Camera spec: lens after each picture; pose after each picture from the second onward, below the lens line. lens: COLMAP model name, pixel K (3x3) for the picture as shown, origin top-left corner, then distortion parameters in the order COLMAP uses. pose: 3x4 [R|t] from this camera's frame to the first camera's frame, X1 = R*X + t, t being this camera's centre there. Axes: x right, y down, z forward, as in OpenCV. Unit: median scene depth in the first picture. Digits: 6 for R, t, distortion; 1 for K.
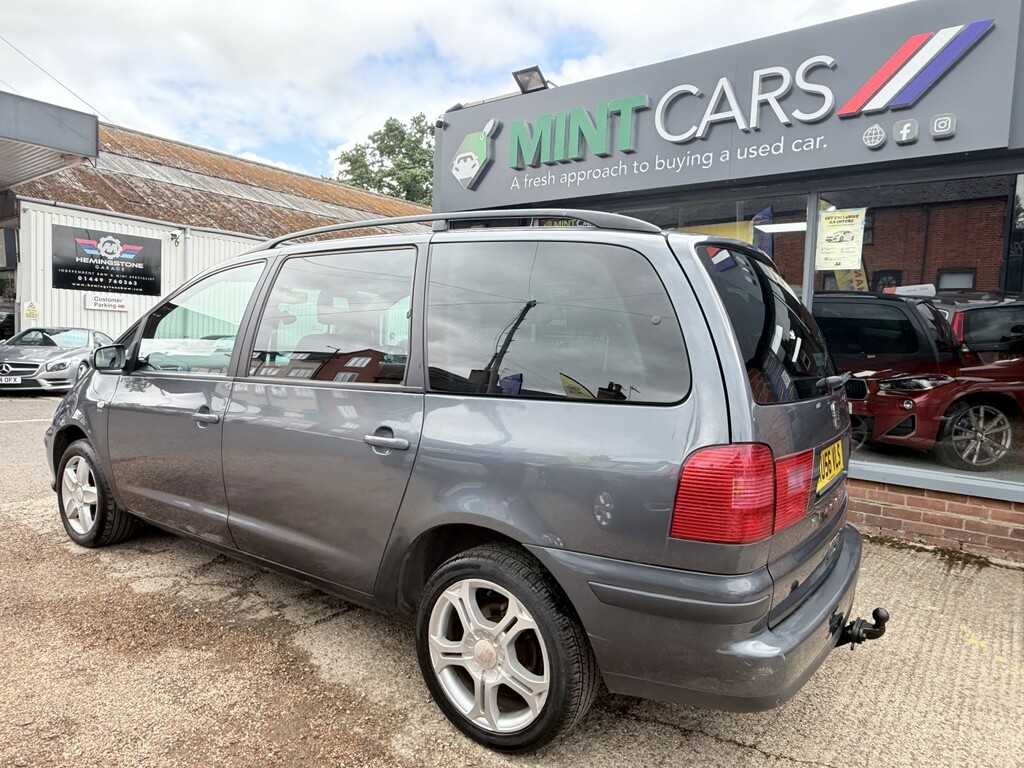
lens RADIAL K [[659.4, 0, 503.5], [0, 659.4, 387.6], [0, 0, 1]] dist [-0.001738, 0.003388]
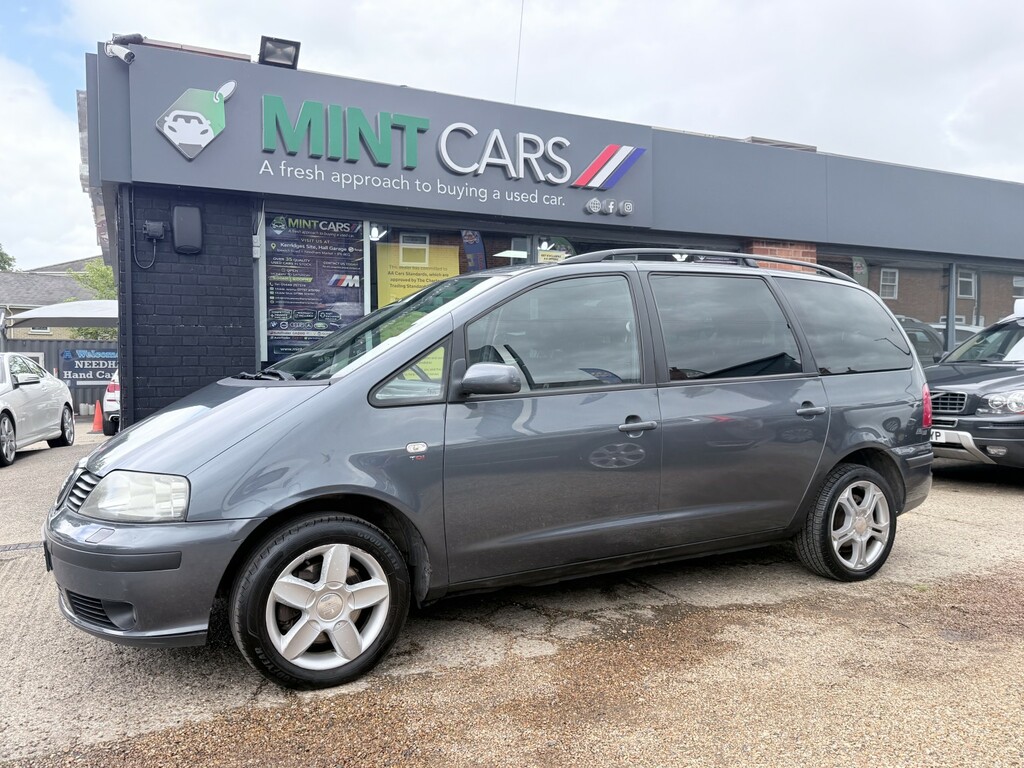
lens RADIAL K [[776.8, 0, 510.0], [0, 776.8, 384.8], [0, 0, 1]] dist [0.058469, -0.057731]
pose [[0.429060, -0.063664, 0.901029, -1.049303], [0.094878, 0.995172, 0.025136, -0.043794], [-0.898279, 0.074703, 0.433029, 0.429140]]
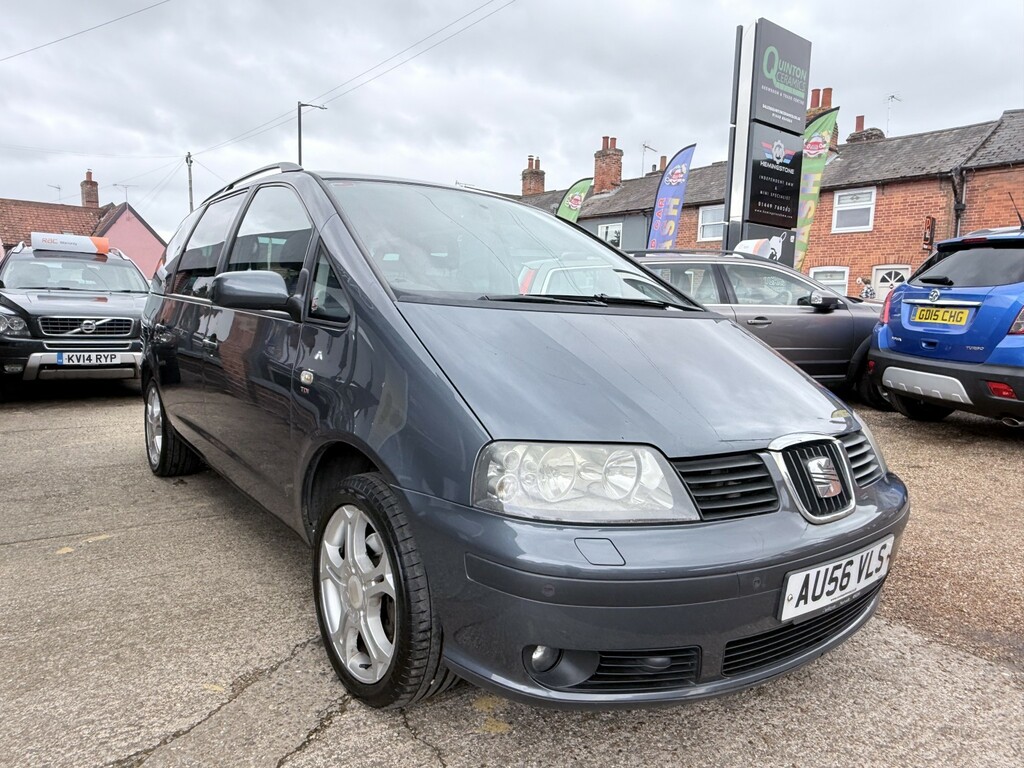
lens RADIAL K [[659.4, 0, 502.2], [0, 659.4, 376.9], [0, 0, 1]] dist [-0.001738, 0.003388]
pose [[-0.952569, -0.096442, 0.288638, -0.511265], [-0.042849, 0.981512, 0.186541, -0.092873], [-0.301292, 0.165325, -0.939090, 1.508512]]
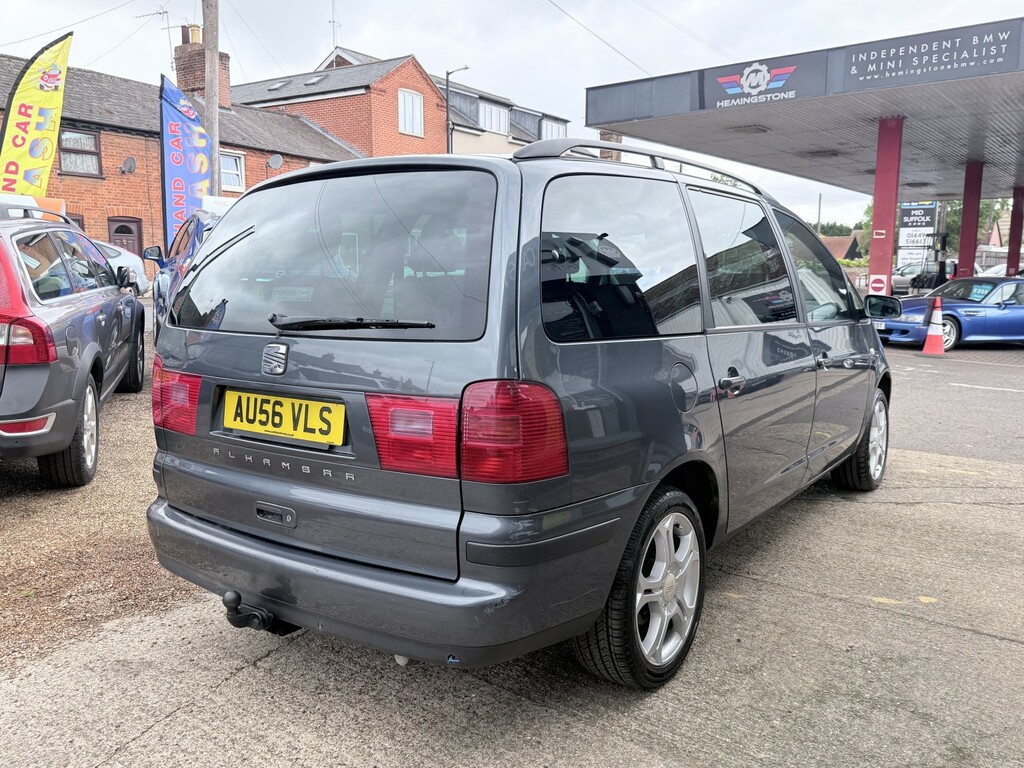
lens RADIAL K [[812.7, 0, 510.1], [0, 812.7, 382.7], [0, 0, 1]] dist [0.043156, -0.064445]
pose [[-0.009479, 0.095671, -0.995368, 0.789862], [-0.078146, 0.992297, 0.096120, -0.026645], [0.996897, 0.078695, -0.001930, 0.668590]]
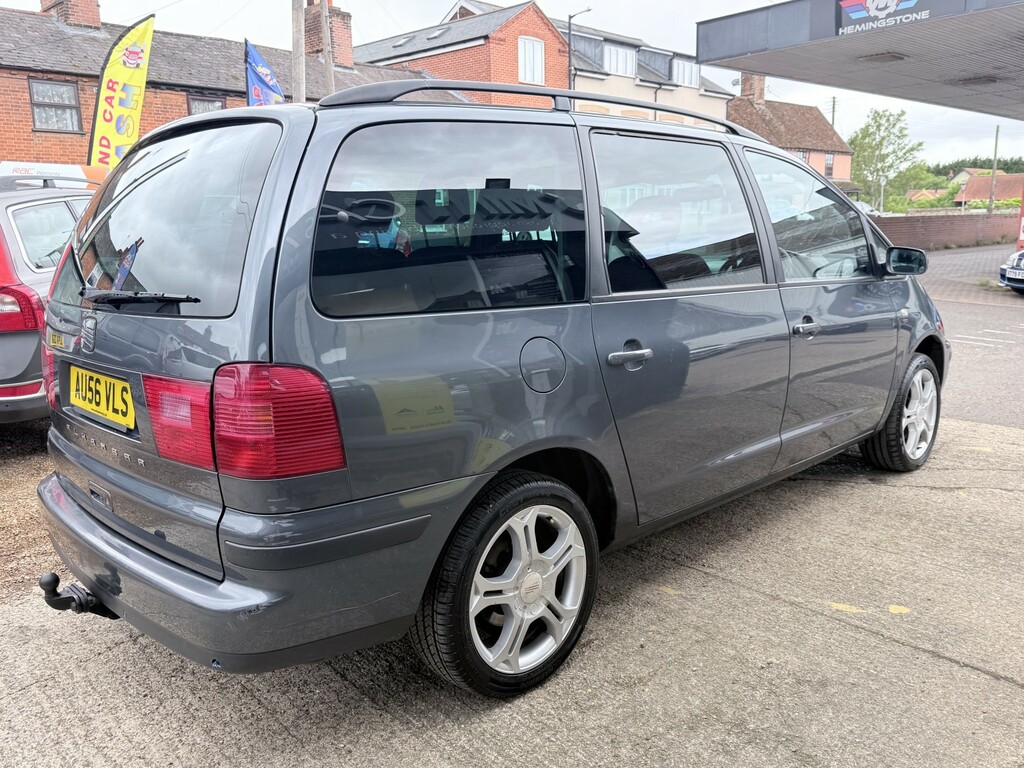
lens RADIAL K [[812.7, 0, 509.0], [0, 812.7, 384.4], [0, 0, 1]] dist [0.043156, -0.064445]
pose [[-0.185483, 0.153683, -0.970555, 0.708990], [-0.059320, 0.984142, 0.167171, -0.049130], [0.980855, 0.088580, -0.173425, 0.860649]]
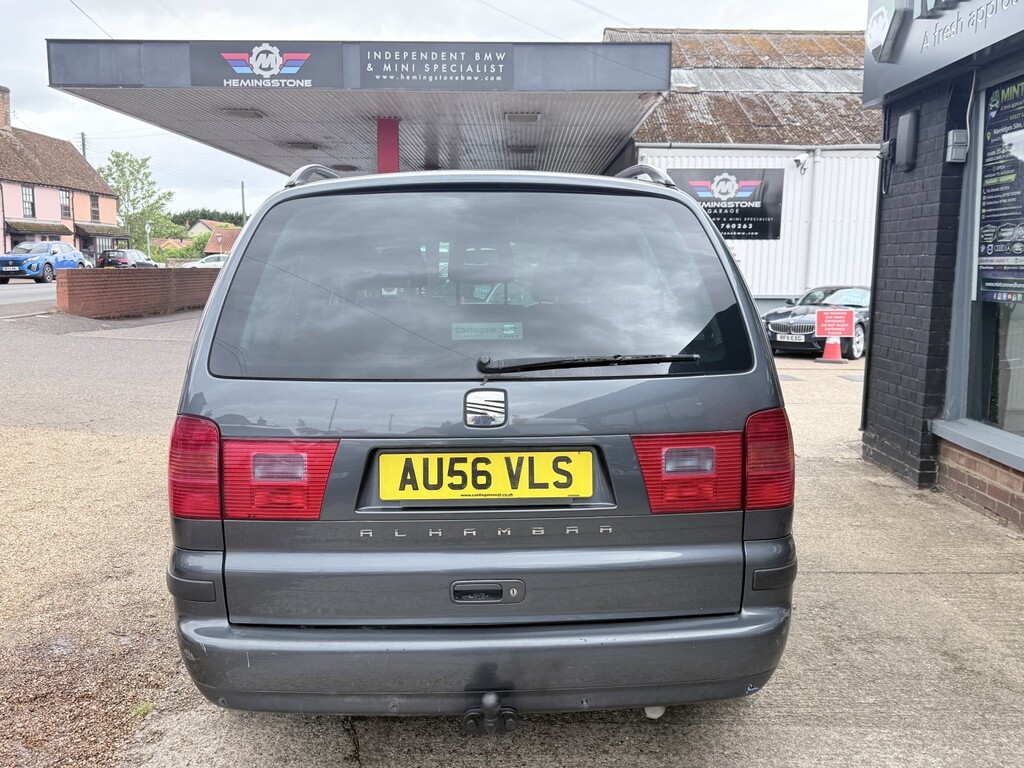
lens RADIAL K [[892.0, 0, 506.3], [0, 892.0, 386.6], [0, 0, 1]] dist [0.093327, -0.165536]
pose [[0.608174, 0.069599, -0.790747, 0.655077], [-0.042320, 0.997575, 0.055255, -0.018609], [0.792675, -0.000141, 0.609645, 0.220530]]
